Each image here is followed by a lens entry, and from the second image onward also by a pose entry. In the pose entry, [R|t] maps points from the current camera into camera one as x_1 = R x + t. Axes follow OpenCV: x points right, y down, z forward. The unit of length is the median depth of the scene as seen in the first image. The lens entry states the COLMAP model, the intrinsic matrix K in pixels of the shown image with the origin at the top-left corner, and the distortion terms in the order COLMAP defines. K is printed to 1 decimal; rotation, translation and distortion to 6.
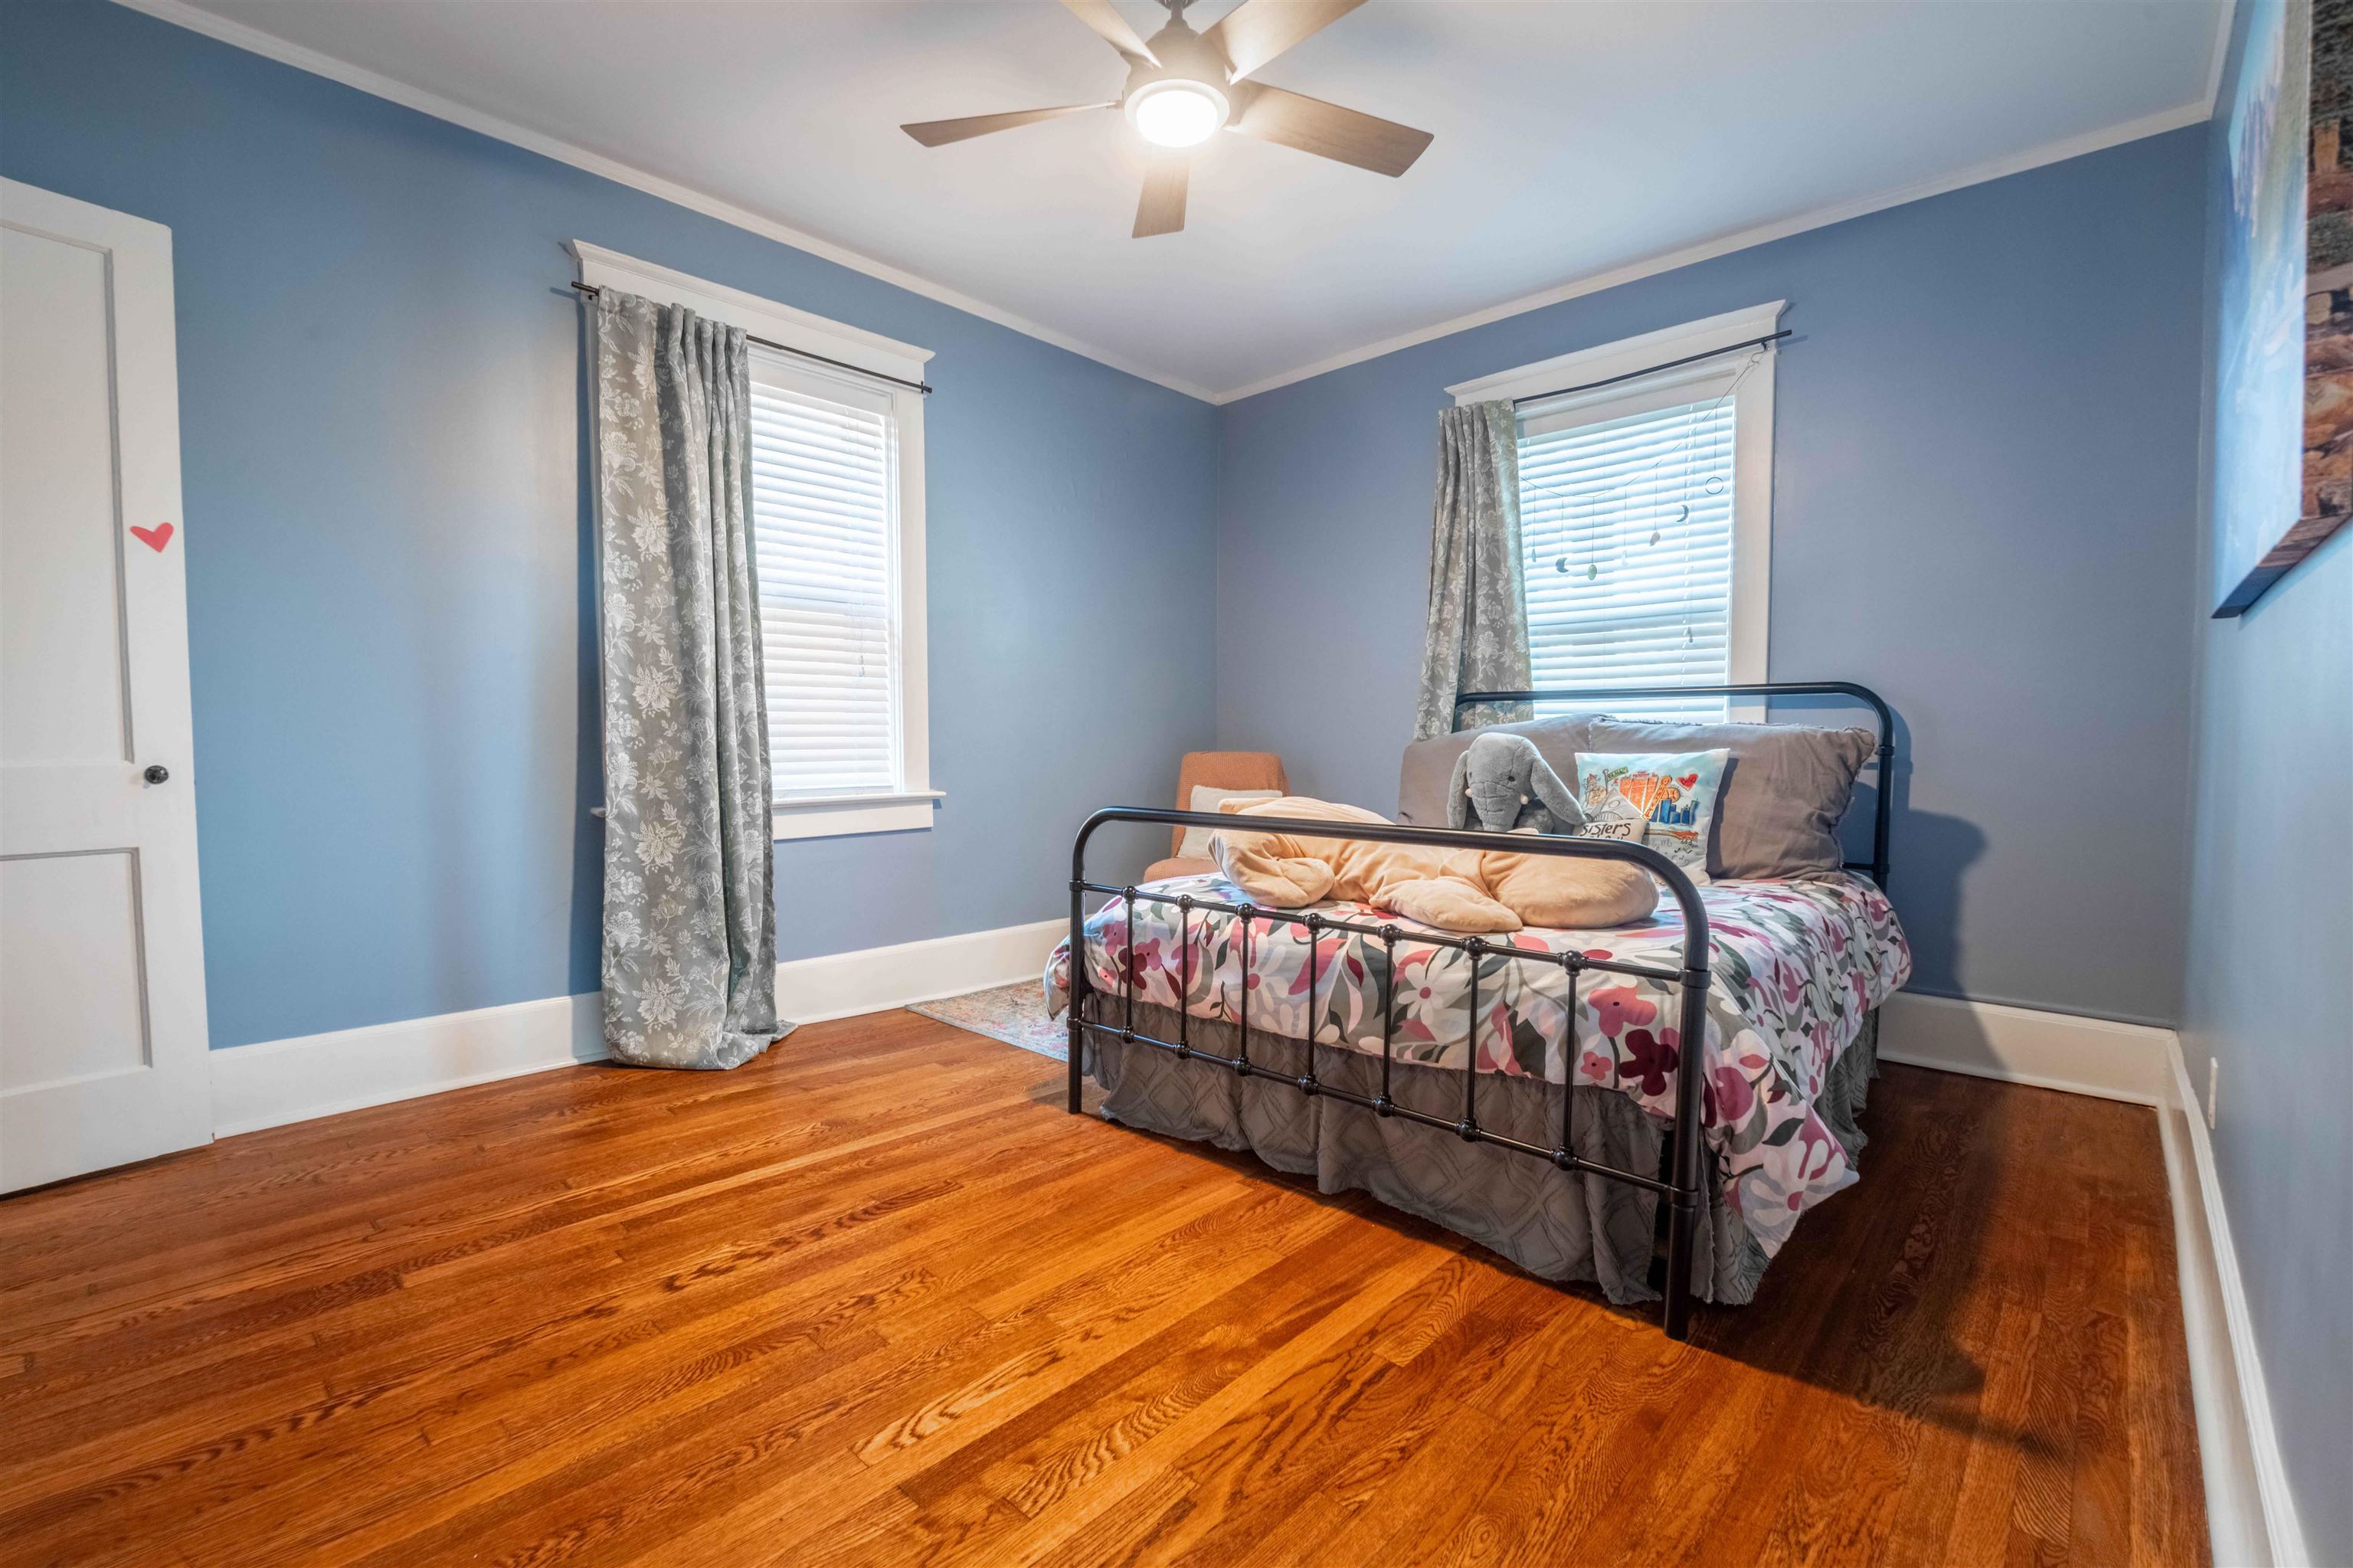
lens RADIAL K [[985.9, 0, 1170.0], [0, 985.9, 799.1], [0, 0, 1]] dist [0.001436, -0.008559]
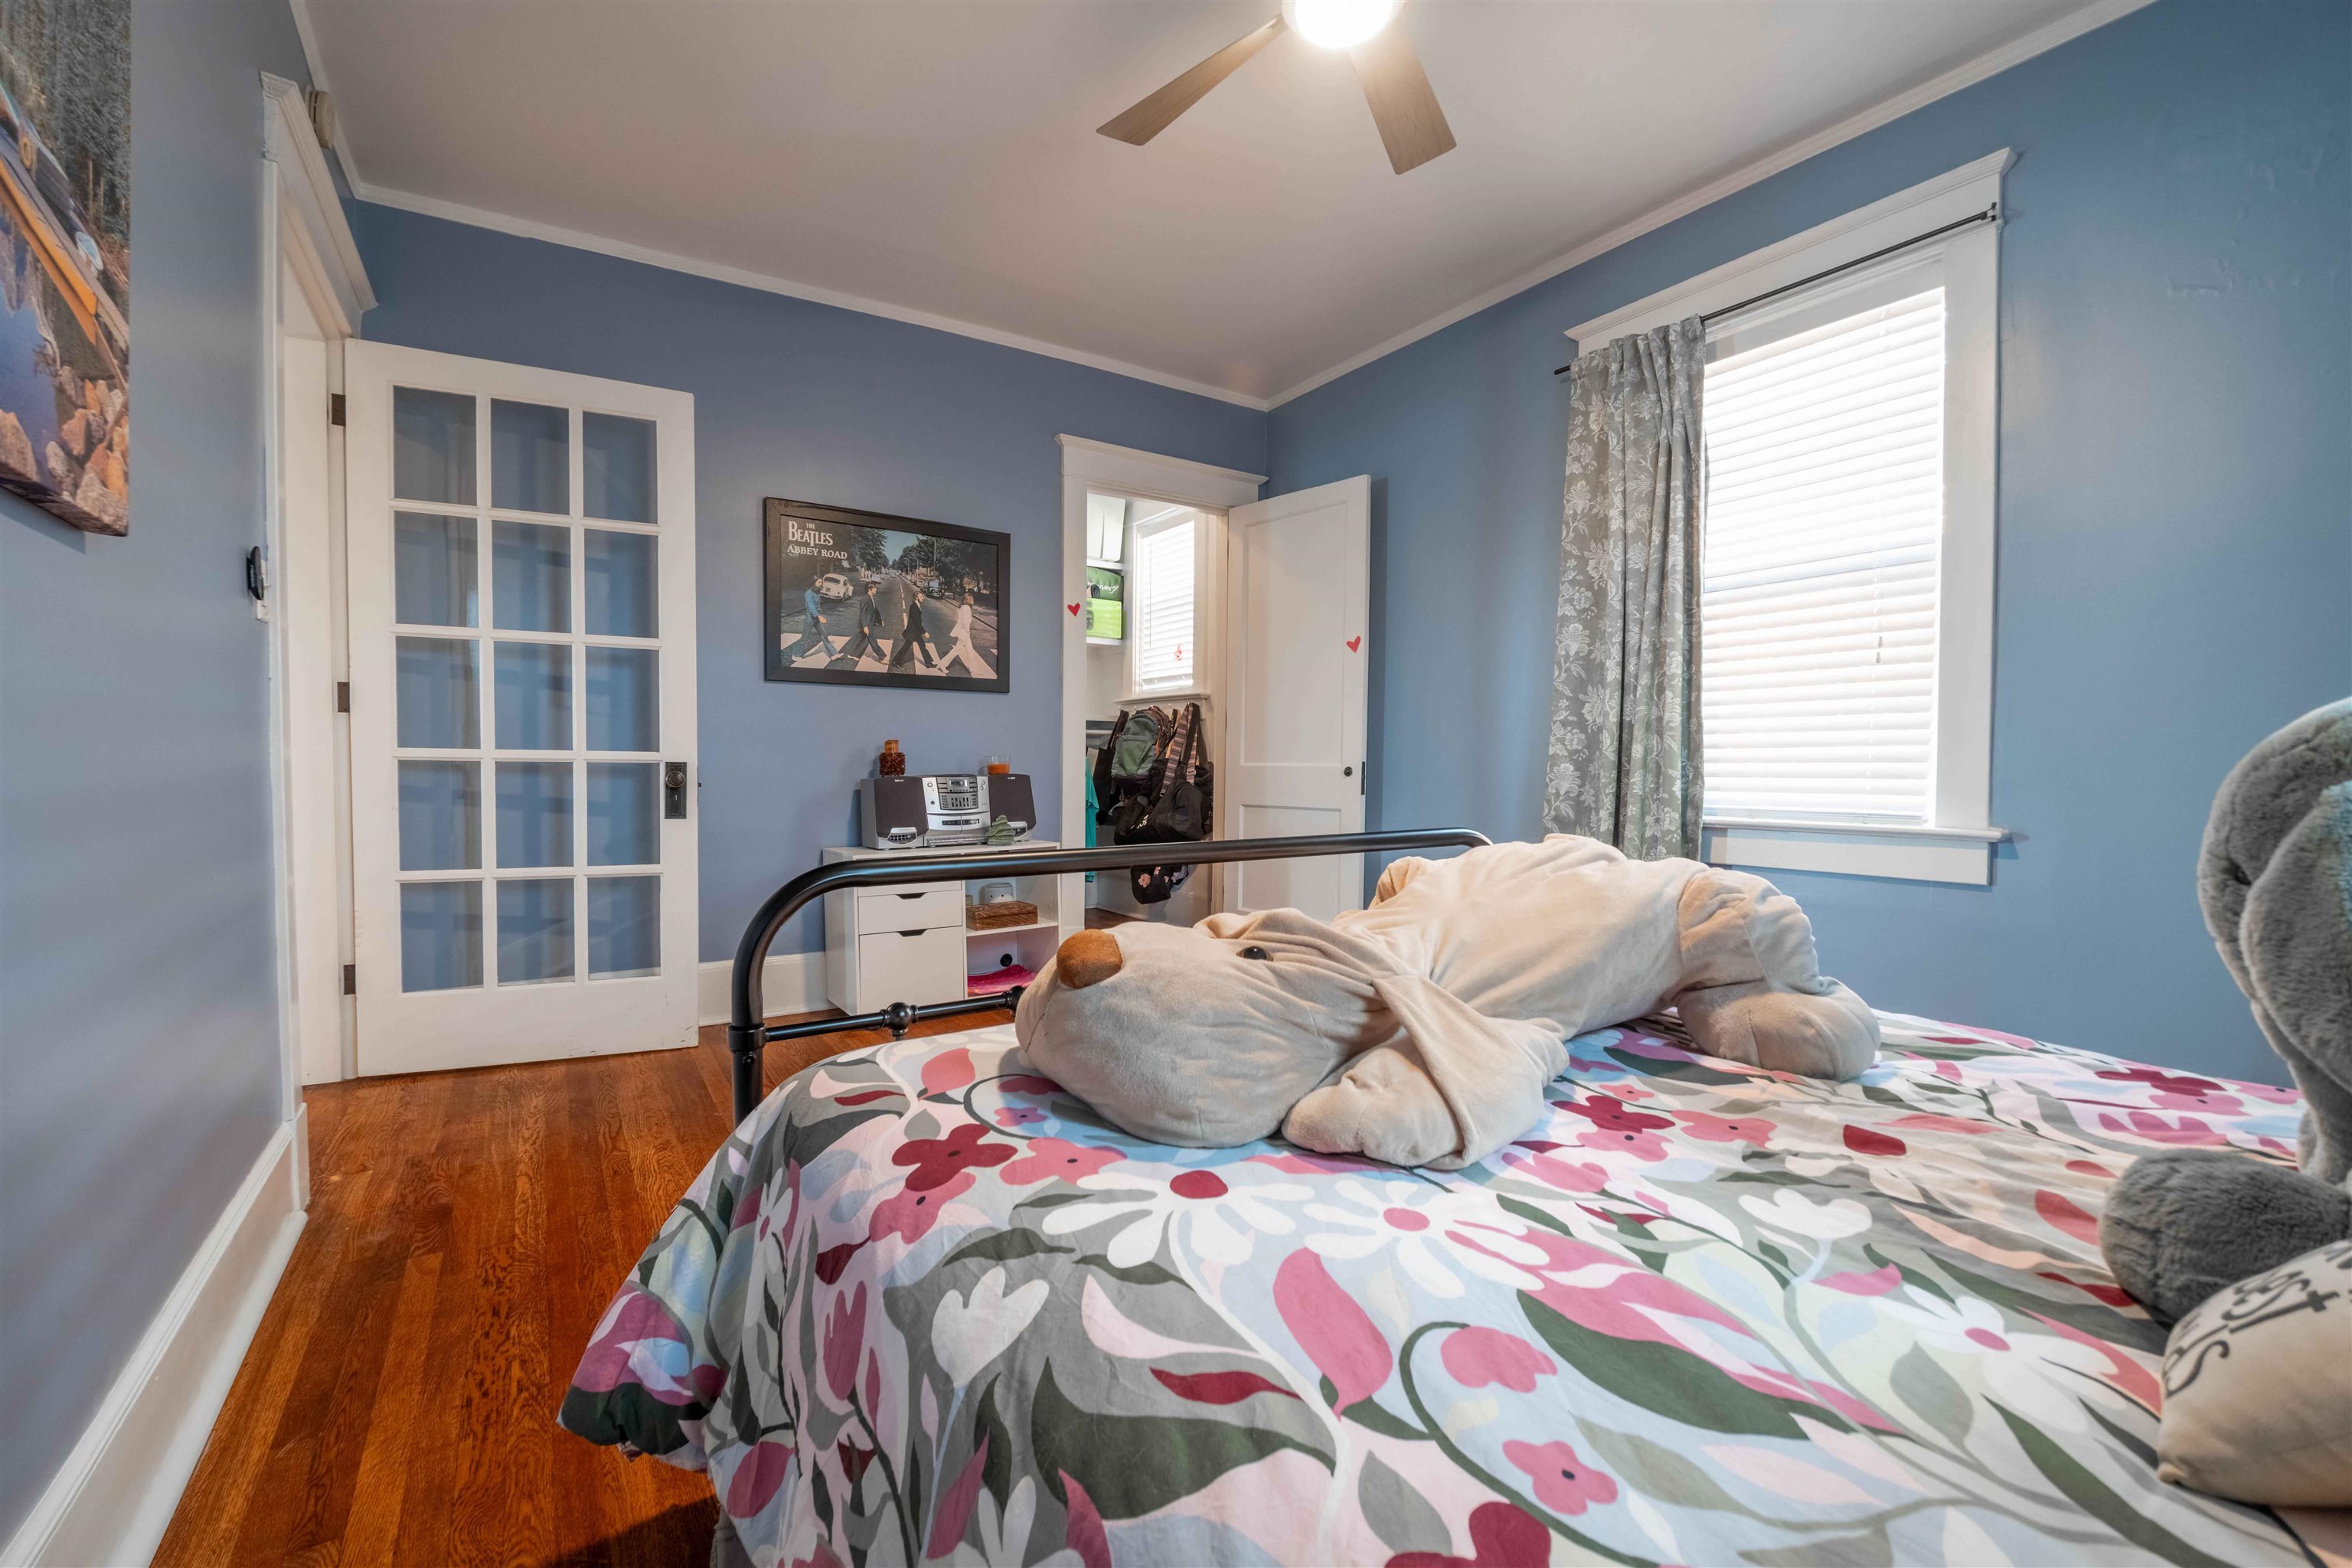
lens RADIAL K [[985.4, 0, 1169.5], [0, 985.4, 799.1], [0, 0, 1]] dist [0.001436, -0.008559]
pose [[-0.226702, 0.039912, -0.973146, 0.641923], [-0.058298, 0.996812, 0.054463, -0.040153], [0.972218, 0.069079, -0.223653, 0.790523]]
